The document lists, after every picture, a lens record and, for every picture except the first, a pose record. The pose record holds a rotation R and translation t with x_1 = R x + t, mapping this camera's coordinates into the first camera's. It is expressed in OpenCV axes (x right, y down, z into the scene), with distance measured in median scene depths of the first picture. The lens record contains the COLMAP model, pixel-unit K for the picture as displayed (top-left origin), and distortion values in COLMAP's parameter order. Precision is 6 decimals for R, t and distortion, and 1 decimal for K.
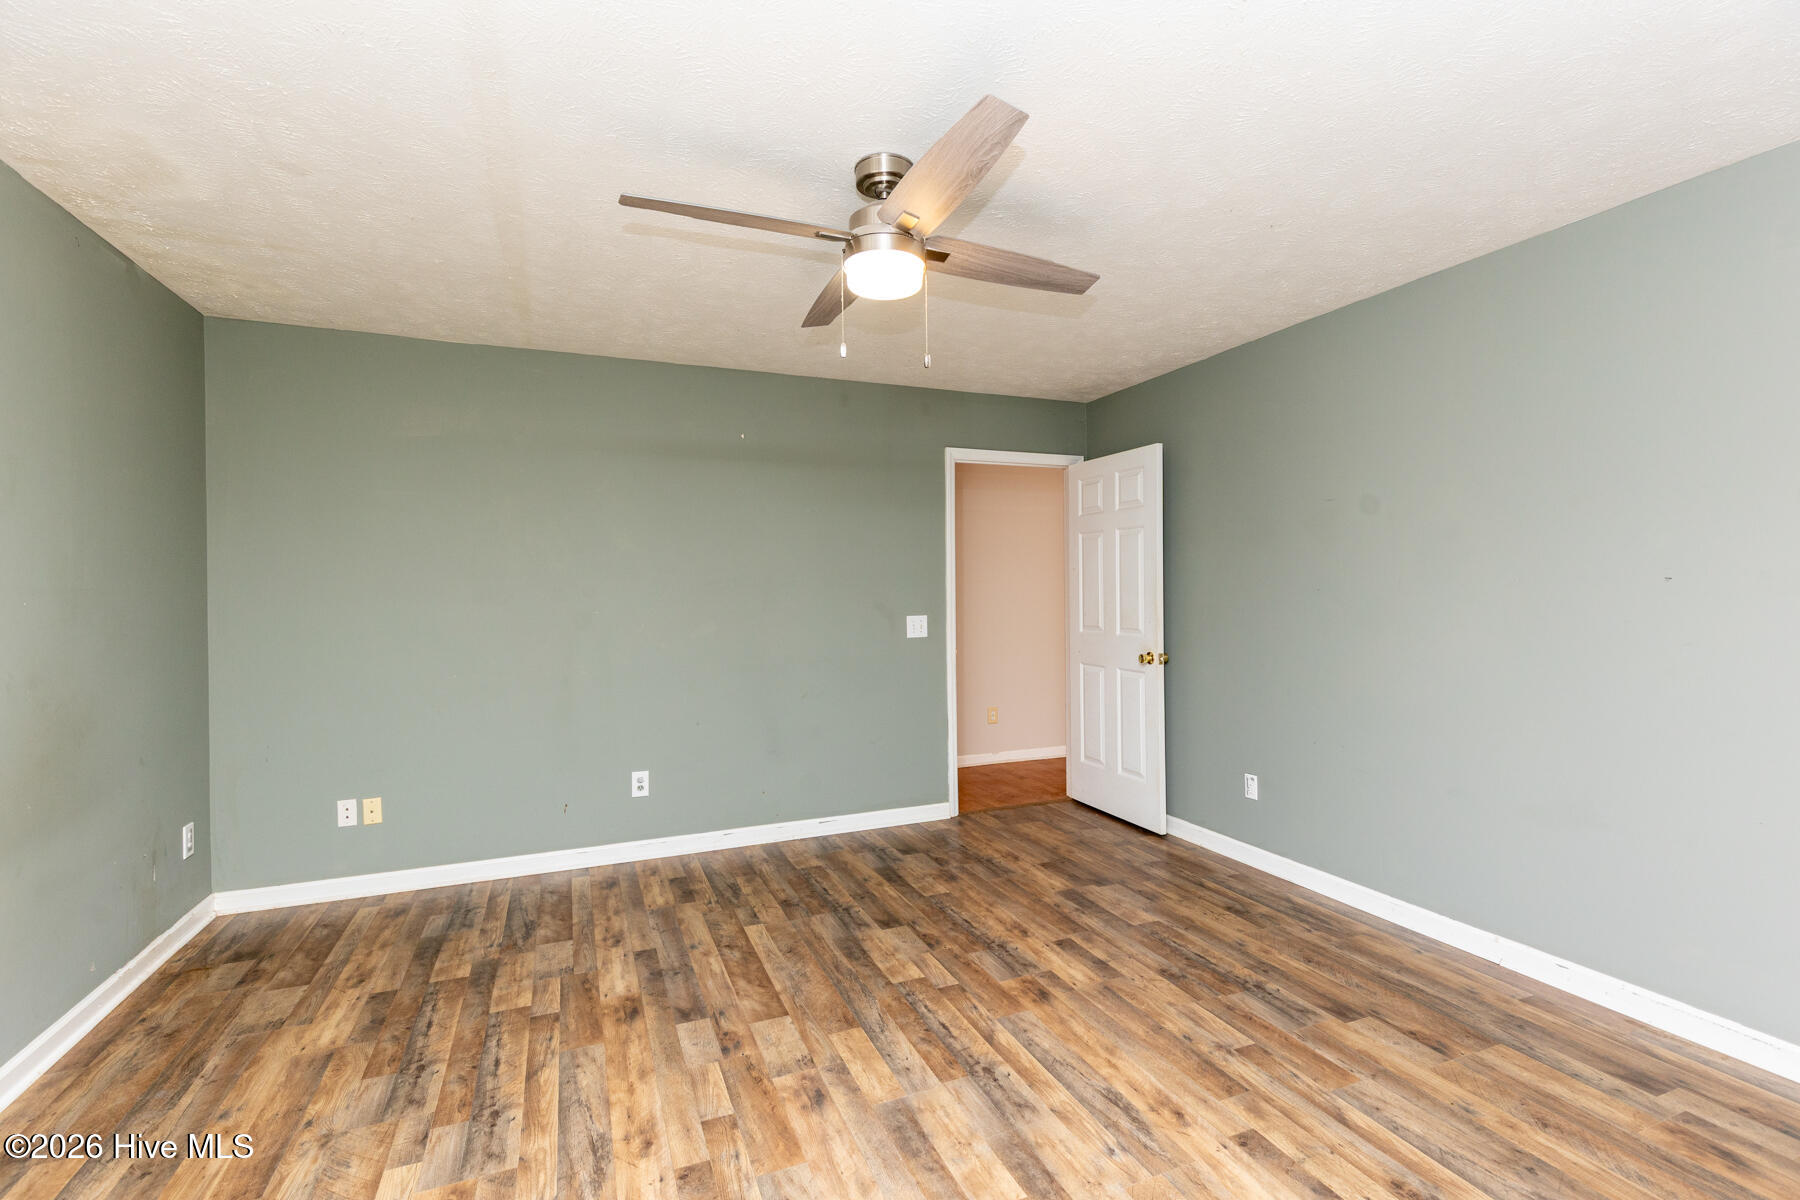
lens RADIAL K [[809.6, 0, 902.6], [0, 809.6, 593.9], [0, 0, 1]] dist [0.009013, -0.000403]
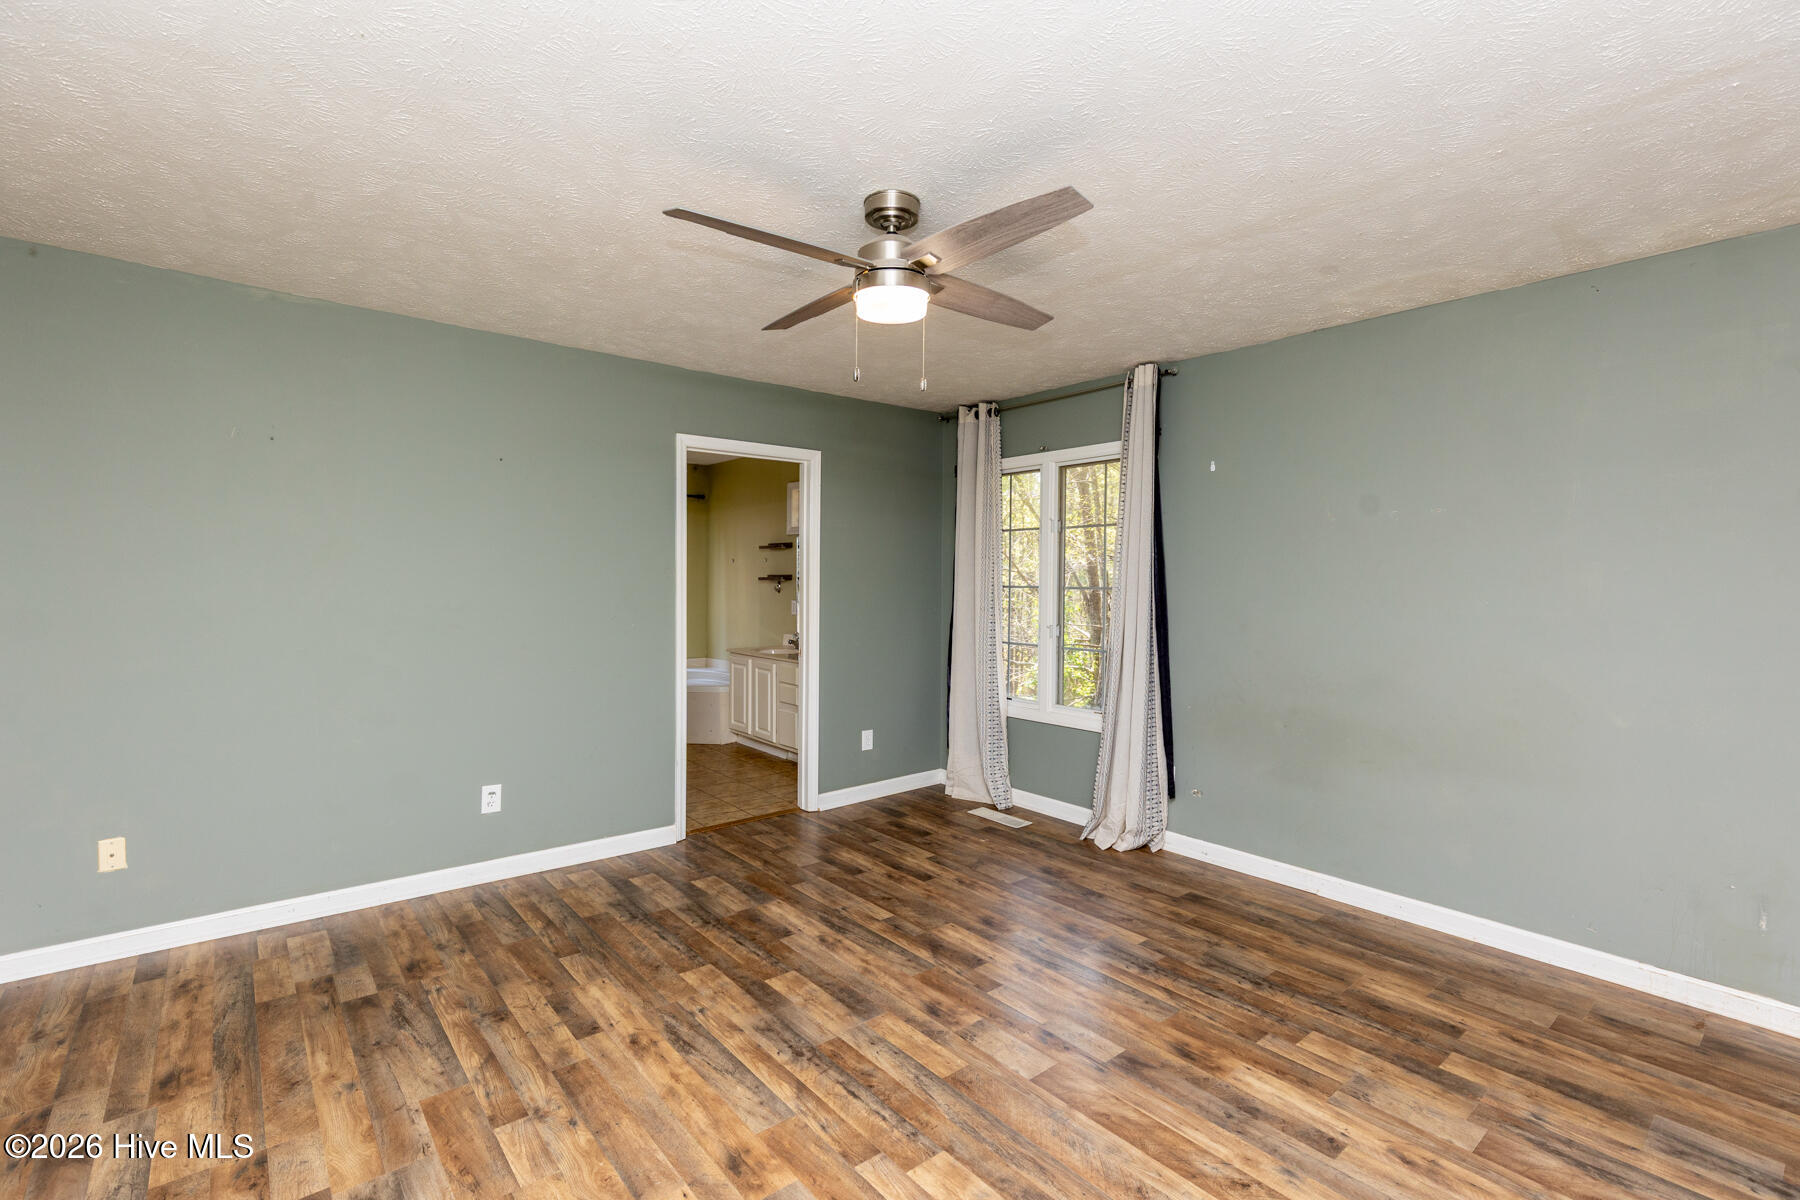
lens RADIAL K [[809.6, 0, 902.6], [0, 809.6, 593.9], [0, 0, 1]] dist [0.009013, -0.000403]
pose [[-0.954798, 0.008206, -0.297142, 0.267612], [0.000910, 0.999695, 0.024683, -0.035595], [0.297254, 0.023297, -0.954514, 1.912125]]
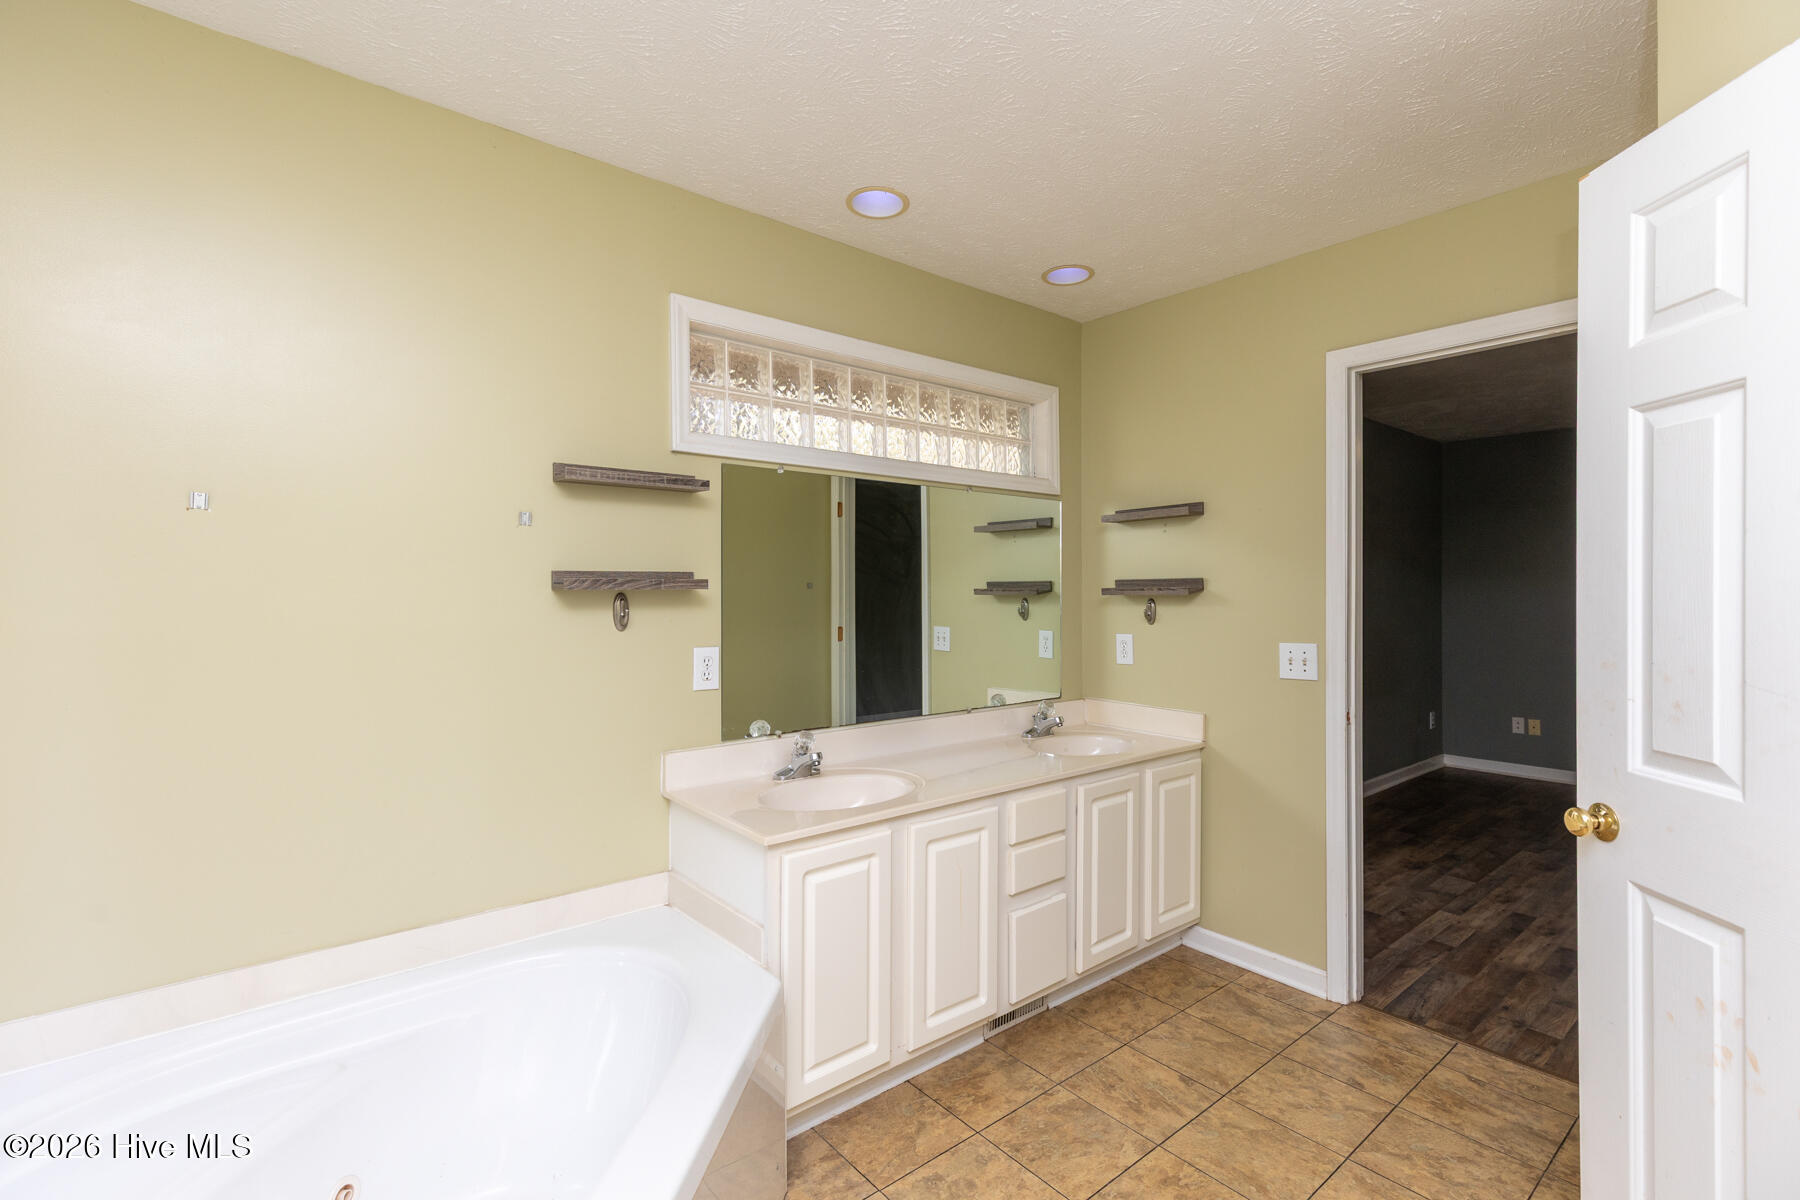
lens RADIAL K [[809.6, 0, 902.6], [0, 809.6, 593.9], [0, 0, 1]] dist [0.009013, -0.000403]
pose [[0.294440, 0.002658, -0.955666, 0.794952], [0.003471, 0.999987, 0.003851, -0.012508], [0.955664, -0.004451, 0.294426, -1.023978]]
